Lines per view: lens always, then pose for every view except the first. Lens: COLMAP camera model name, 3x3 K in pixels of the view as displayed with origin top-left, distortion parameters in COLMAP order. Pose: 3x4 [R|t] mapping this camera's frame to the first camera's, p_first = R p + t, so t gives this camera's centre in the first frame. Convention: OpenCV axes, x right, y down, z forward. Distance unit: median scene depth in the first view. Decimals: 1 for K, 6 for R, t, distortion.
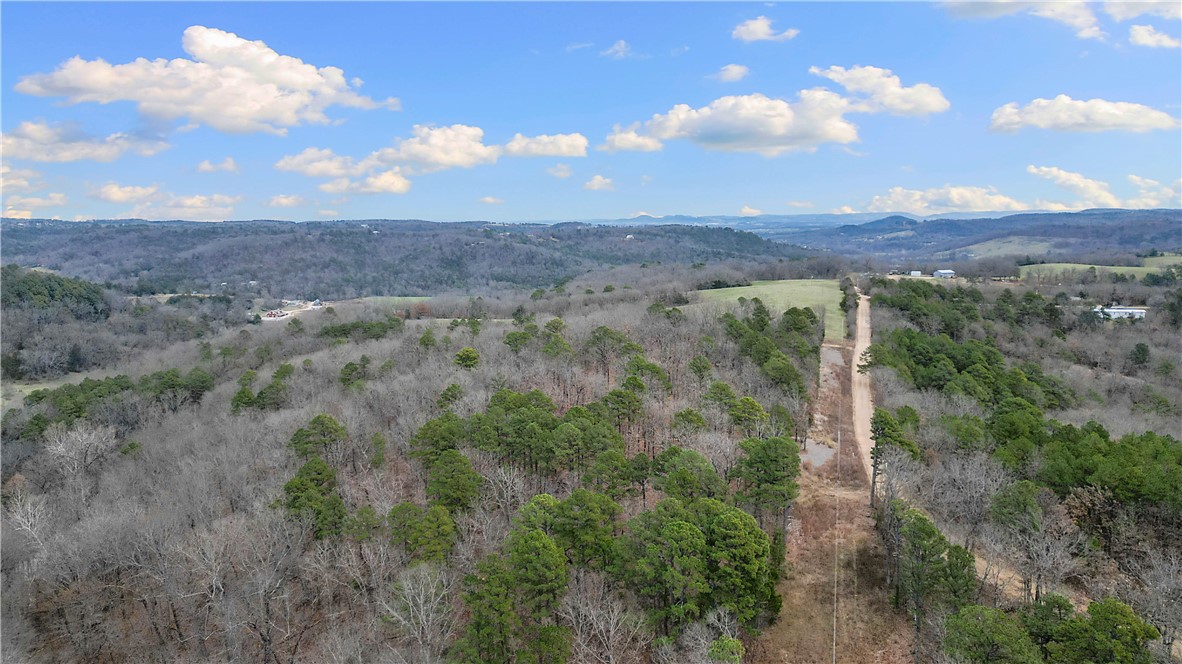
lens RADIAL K [[822.2, 0, 591.0], [0, 822.2, 332.0], [0, 0, 1]] dist [0.088736, -0.084923]
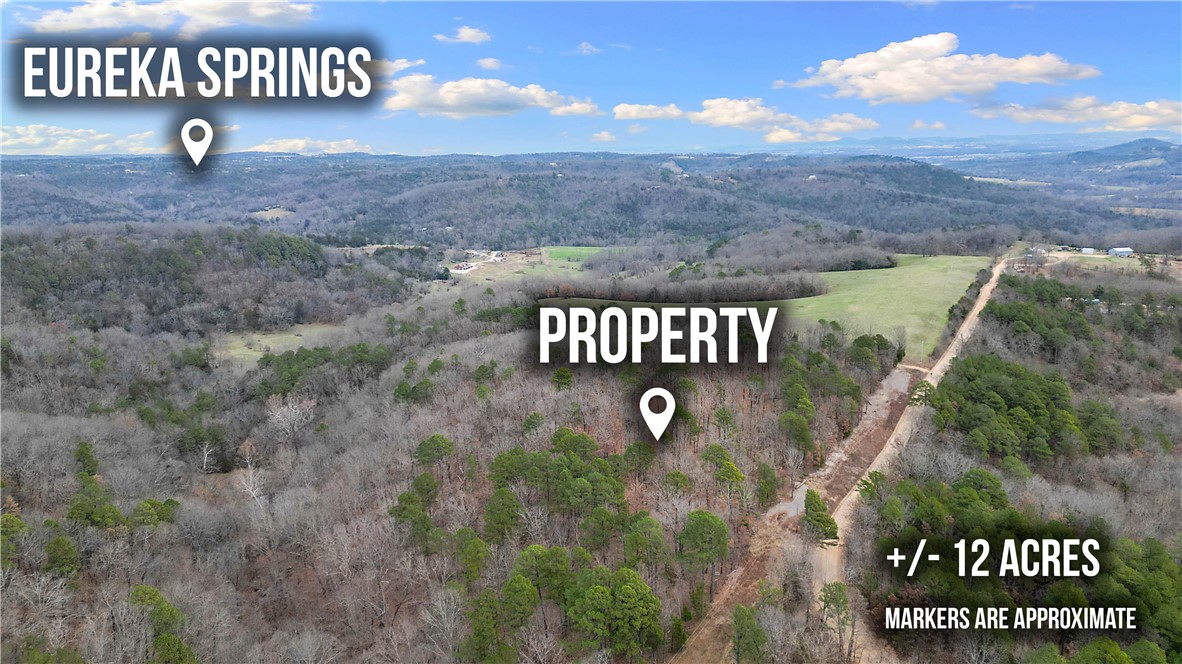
lens RADIAL K [[822.2, 0, 591.0], [0, 822.2, 332.0], [0, 0, 1]] dist [0.088736, -0.084923]
pose [[0.973783, 0.042279, -0.223517, 0.041678], [-0.022388, 0.995618, 0.090789, -0.037849], [0.226376, -0.083405, 0.970463, -0.045280]]
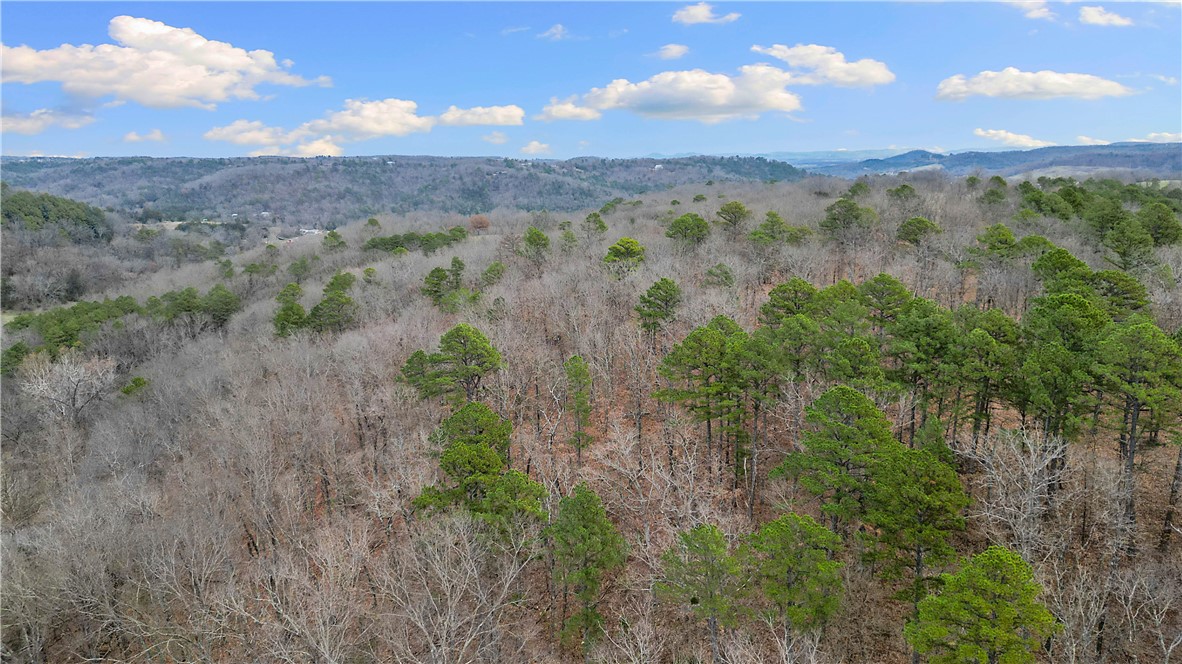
lens RADIAL K [[822.2, 0, 591.0], [0, 822.2, 332.0], [0, 0, 1]] dist [0.088736, -0.084923]
pose [[0.999952, -0.002610, -0.009391, -0.044763], [0.003269, 0.997480, 0.070869, 0.012483], [0.009182, -0.070896, 0.997441, 0.085128]]
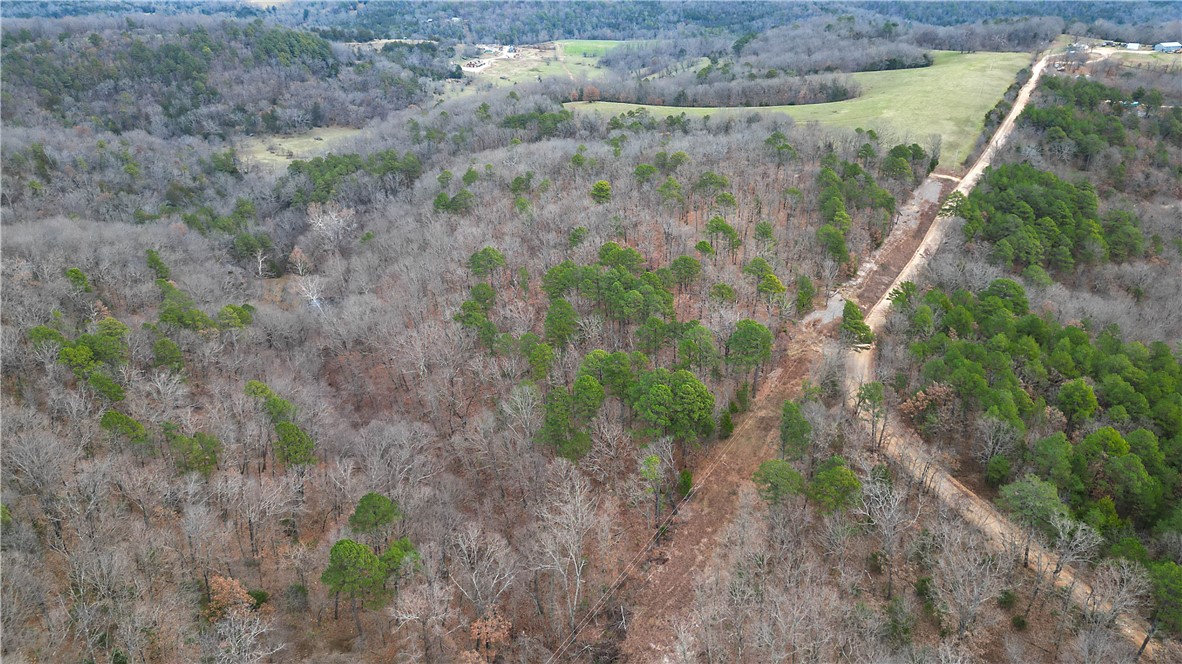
lens RADIAL K [[822.8, 0, 591.0], [0, 822.8, 332.0], [0, 0, 1]] dist [0.081142, -0.071214]
pose [[0.971495, 0.094562, -0.217382, 0.033103], [-0.019531, 0.945806, 0.324145, -0.043881], [0.236252, -0.310660, 0.920693, -0.060338]]
